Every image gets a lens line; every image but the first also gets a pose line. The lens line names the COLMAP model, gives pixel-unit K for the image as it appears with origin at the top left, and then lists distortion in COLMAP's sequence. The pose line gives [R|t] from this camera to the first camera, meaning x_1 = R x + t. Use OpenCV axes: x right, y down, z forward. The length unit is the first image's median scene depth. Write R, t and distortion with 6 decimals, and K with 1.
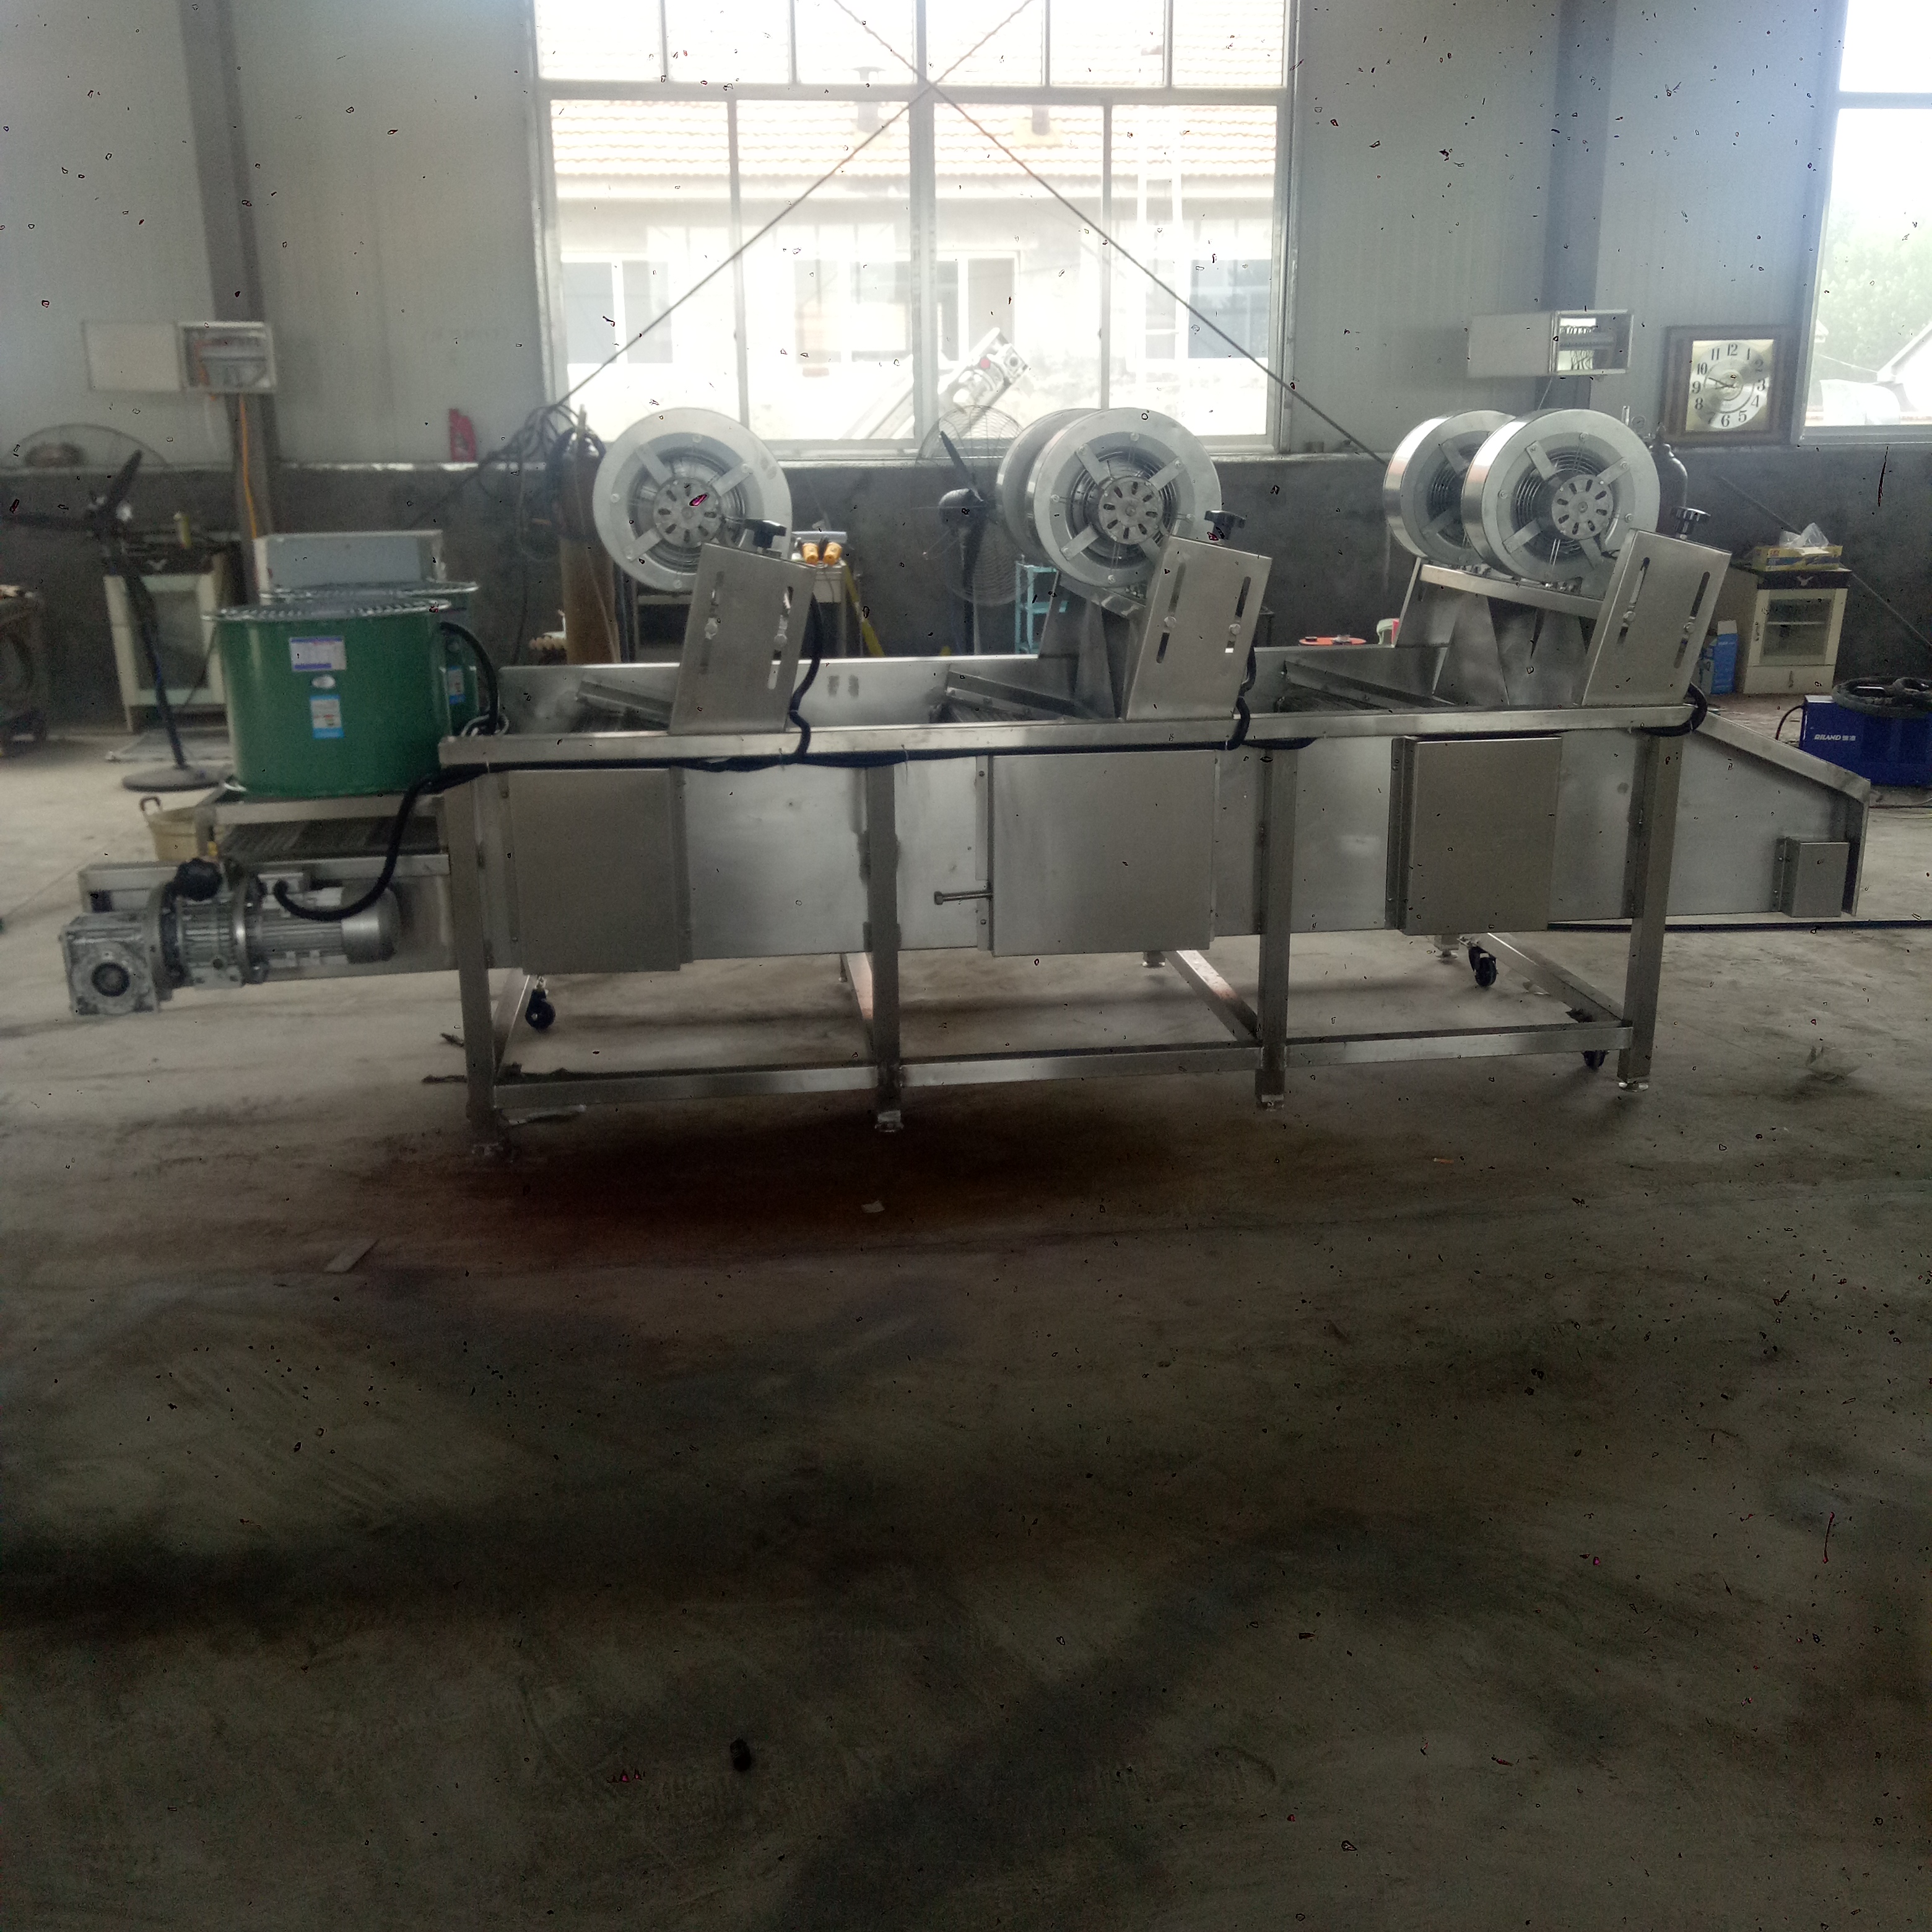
lens RADIAL K [[1944.9, 0, 968.5], [0, 1944.9, 965.1], [0, 0, 1]] dist [0.026588, 0.000000]
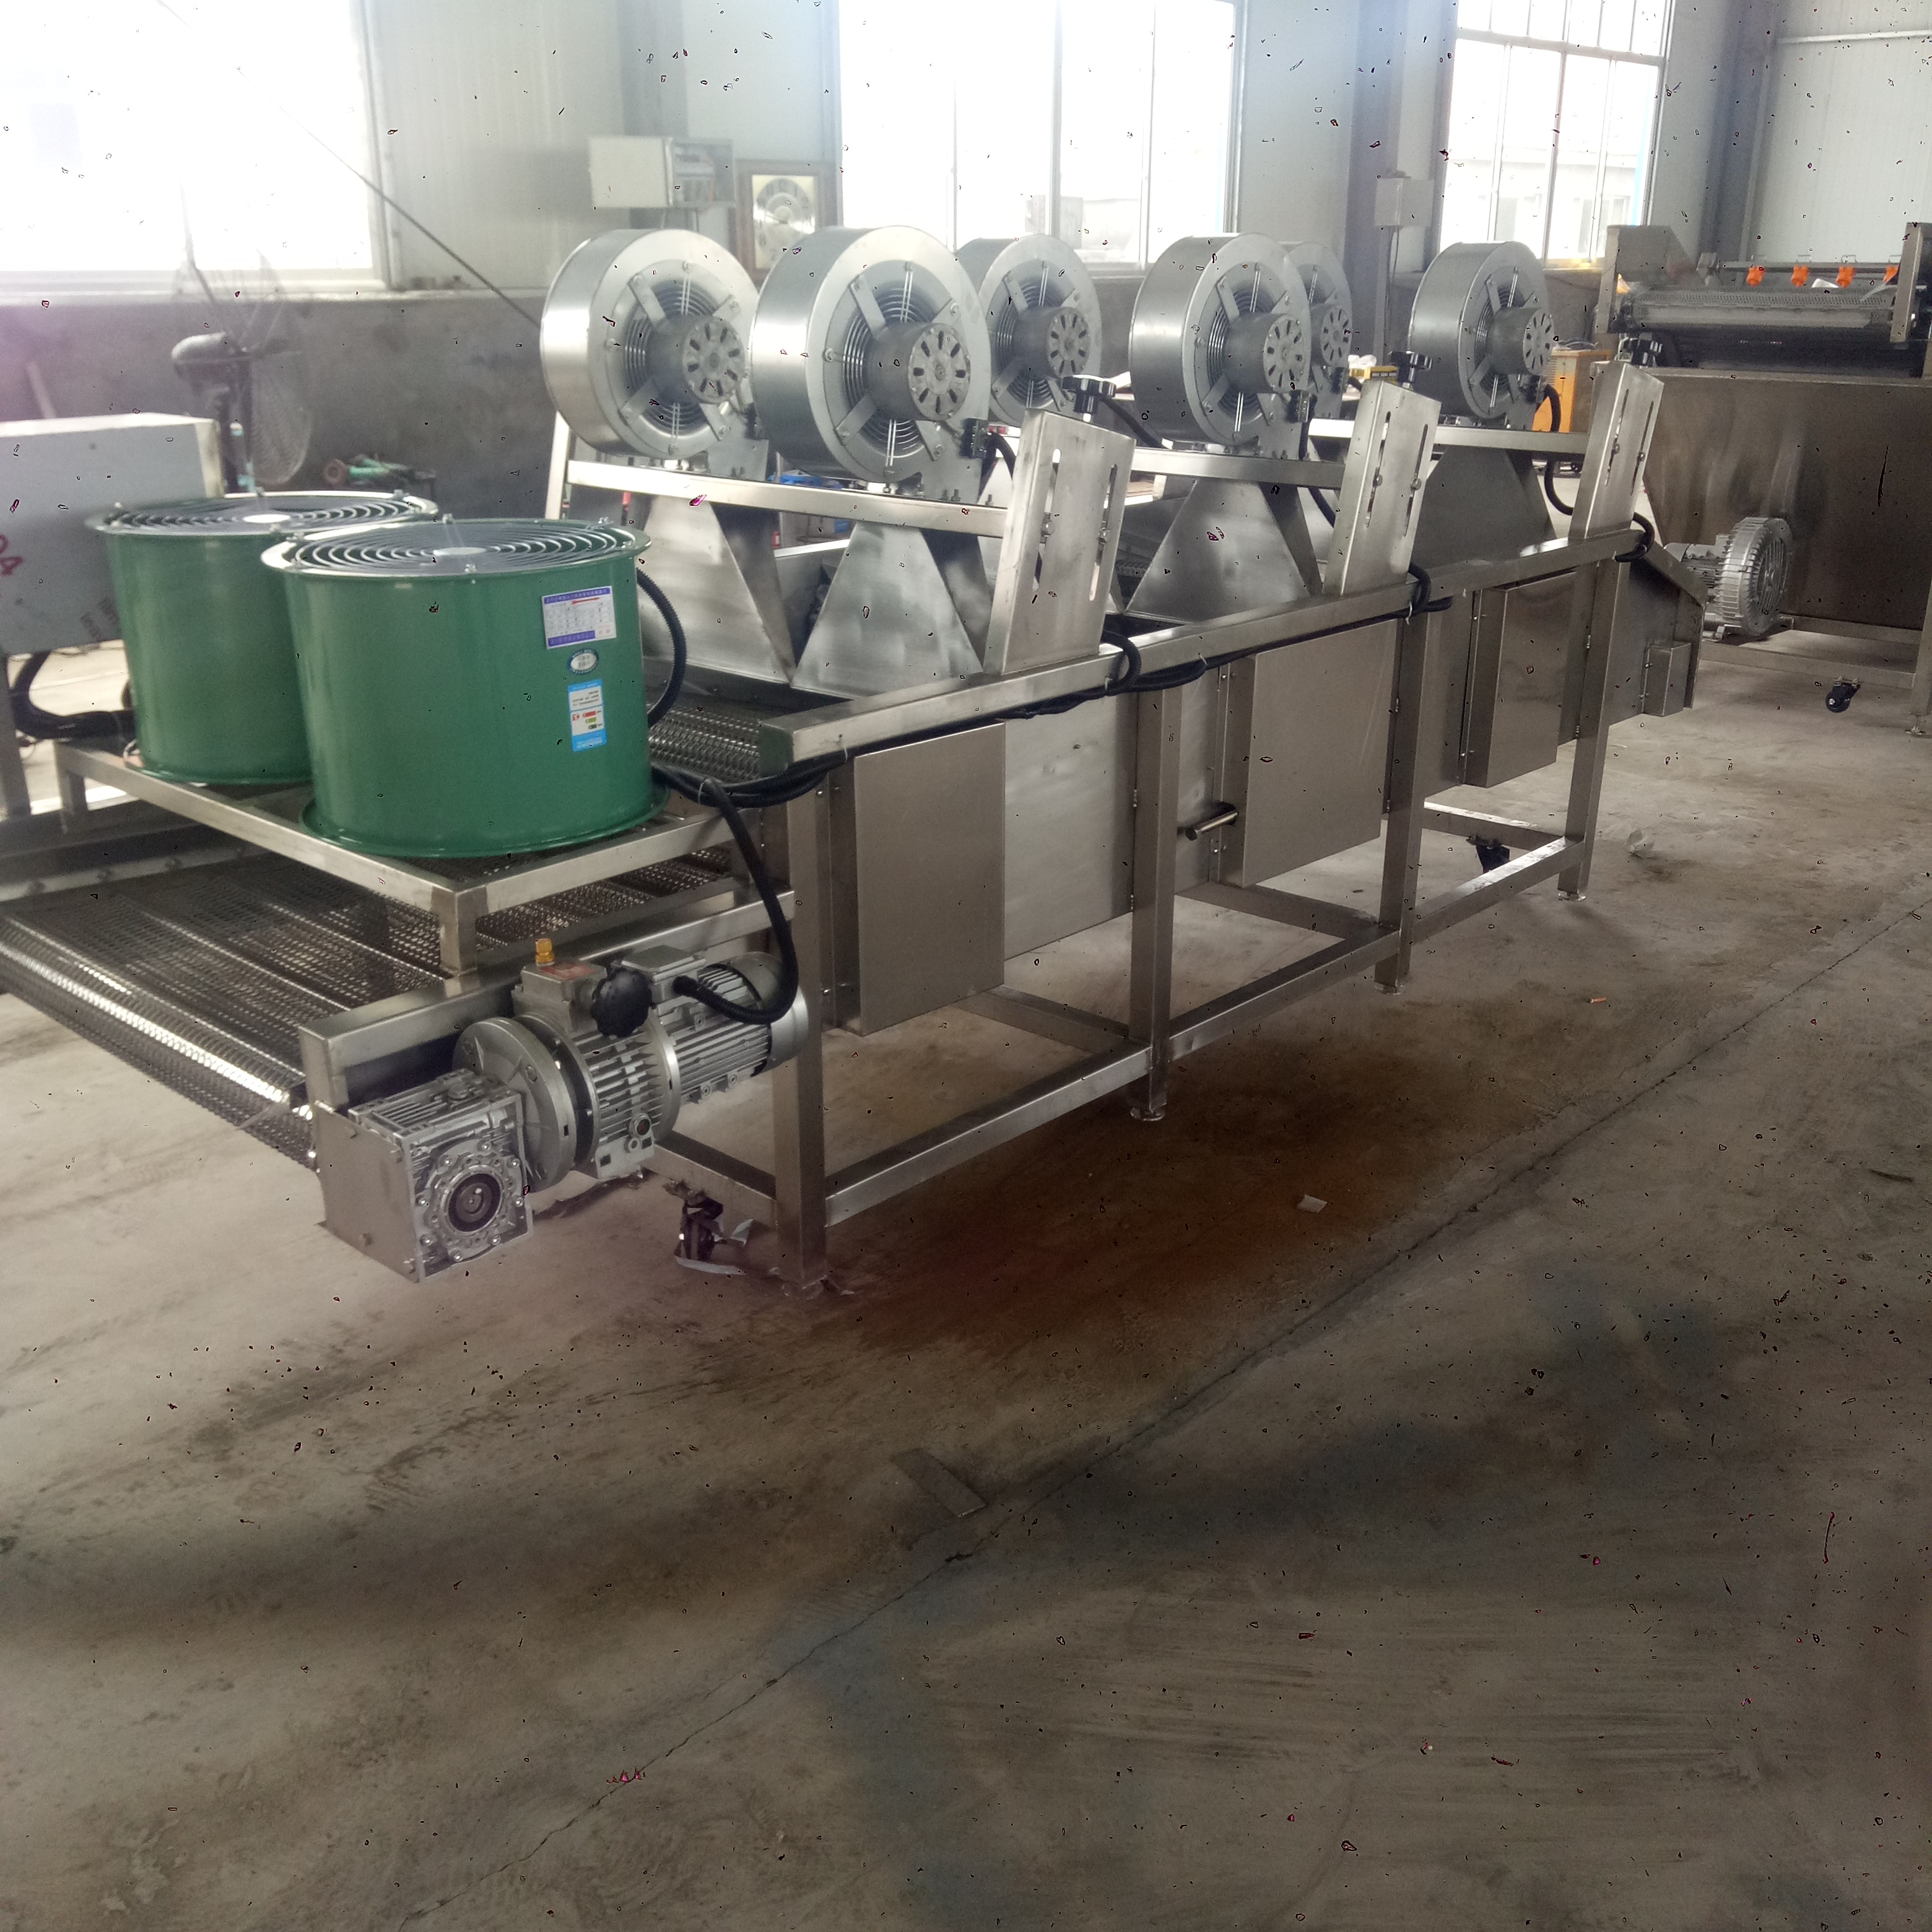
lens RADIAL K [[1944.9, 0, 967.1], [0, 1944.9, 967.6], [0, 0, 1]] dist [0.026588, 0.000000]
pose [[0.764169, -0.215860, 0.607824, -0.632777], [0.168860, 0.976424, 0.134468, -0.110160], [-0.622521, -0.000119, 0.782603, 0.418690]]
